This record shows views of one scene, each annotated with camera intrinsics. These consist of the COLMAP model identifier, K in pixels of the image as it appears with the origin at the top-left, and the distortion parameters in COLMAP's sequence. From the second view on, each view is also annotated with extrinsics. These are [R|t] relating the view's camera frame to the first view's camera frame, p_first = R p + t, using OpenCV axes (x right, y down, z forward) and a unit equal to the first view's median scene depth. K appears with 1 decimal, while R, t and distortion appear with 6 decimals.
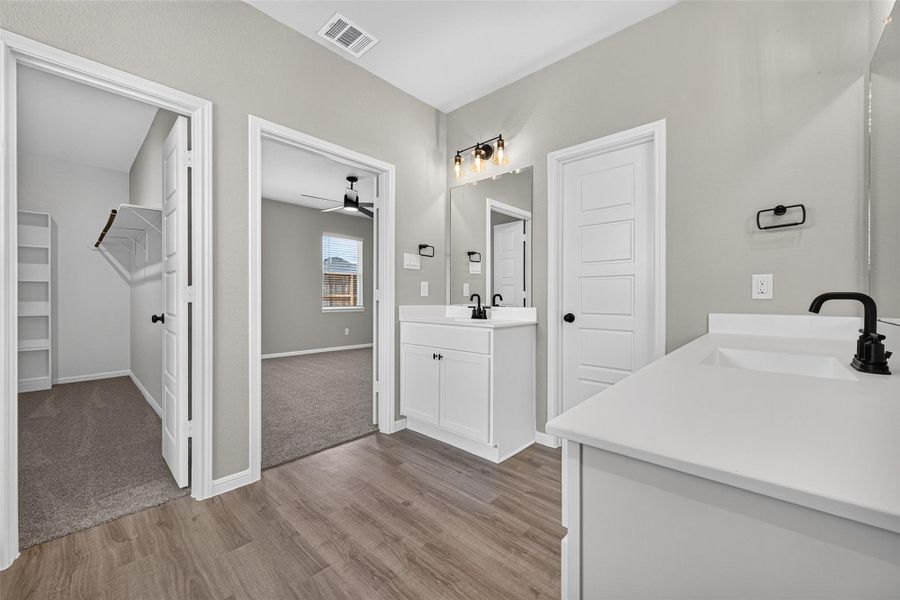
lens RADIAL K [[355.0, 0, 451.1], [0, 355.0, 300.7], [0, 0, 1]] dist [-0.002236, -0.000351]
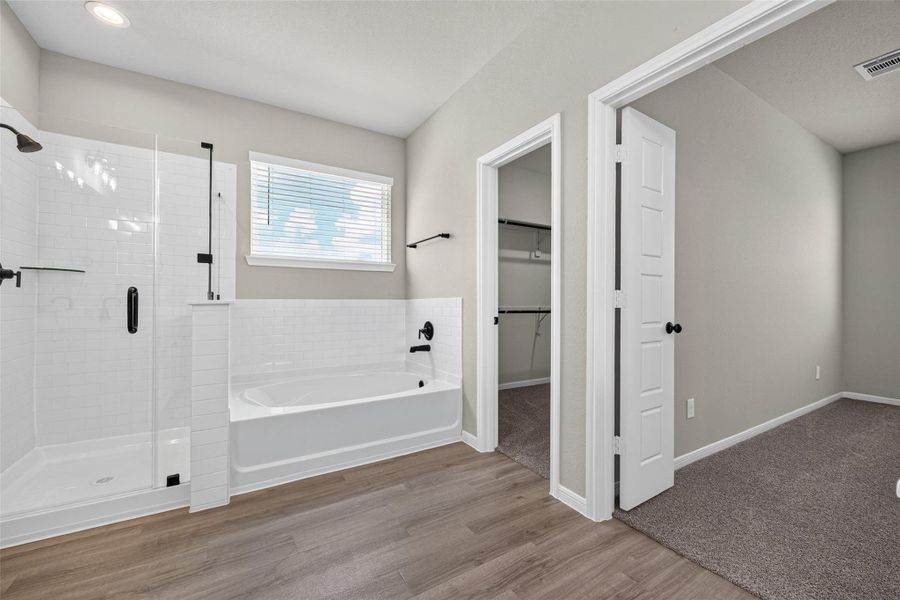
lens RADIAL K [[355.0, 0, 446.4], [0, 355.0, 298.7], [0, 0, 1]] dist [-0.002236, -0.000351]
pose [[-0.289940, -0.012722, -0.956960, 0.394056], [-0.005724, 0.999917, -0.011559, 0.000099], [0.957028, 0.002126, -0.289989, 1.021308]]
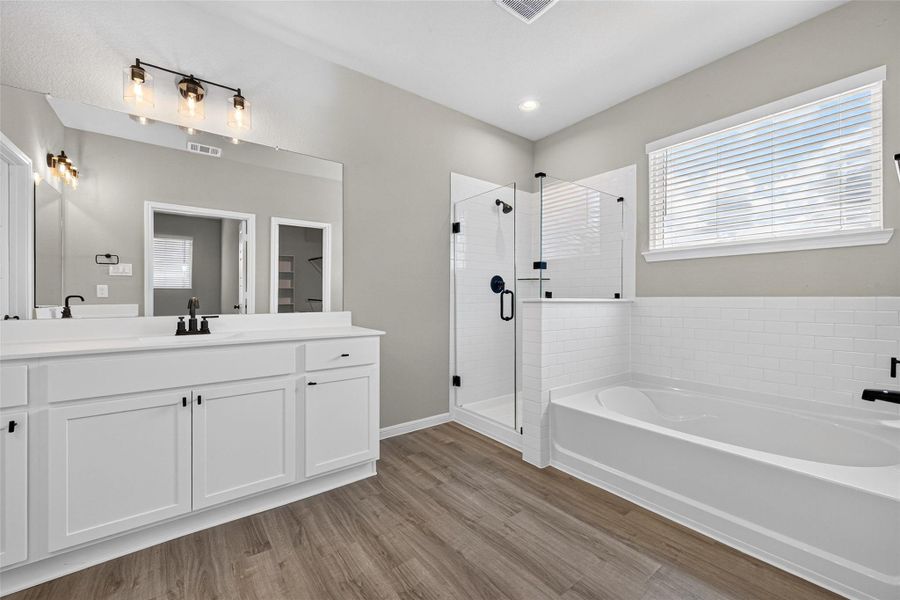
lens RADIAL K [[355.0, 0, 449.7], [0, 355.0, 298.8], [0, 0, 1]] dist [-0.002236, -0.000351]
pose [[-0.986753, -0.002164, 0.162213, -0.326057], [-0.000186, 0.999926, 0.012204, -0.024020], [-0.162228, 0.012012, -0.986680, 1.409335]]
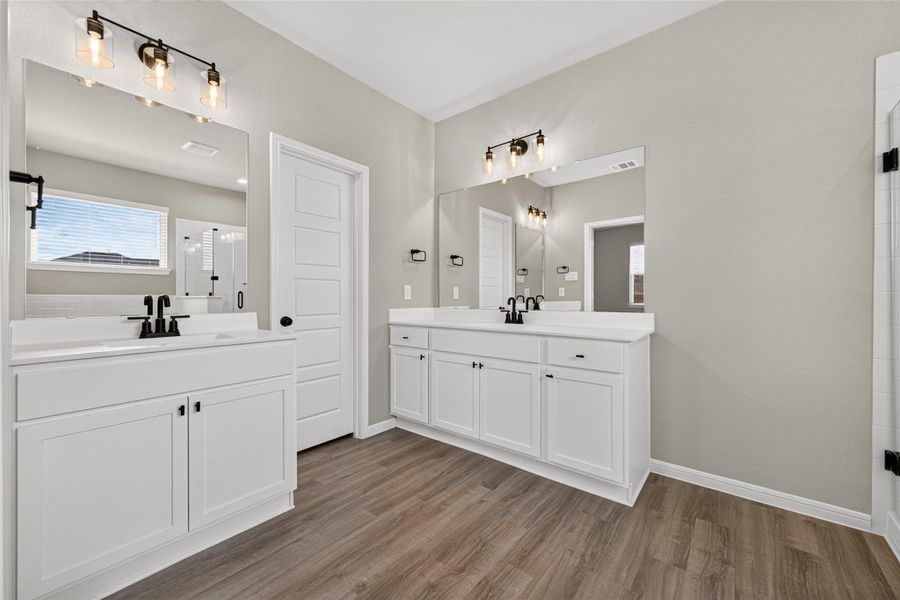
lens RADIAL K [[355.0, 0, 457.8], [0, 355.0, 296.7], [0, 0, 1]] dist [-0.002236, -0.000351]
pose [[-0.082781, -0.000906, 0.996567, -0.850027], [0.006669, 0.999977, 0.001463, -0.019108], [-0.996545, 0.006767, -0.082773, 0.849525]]
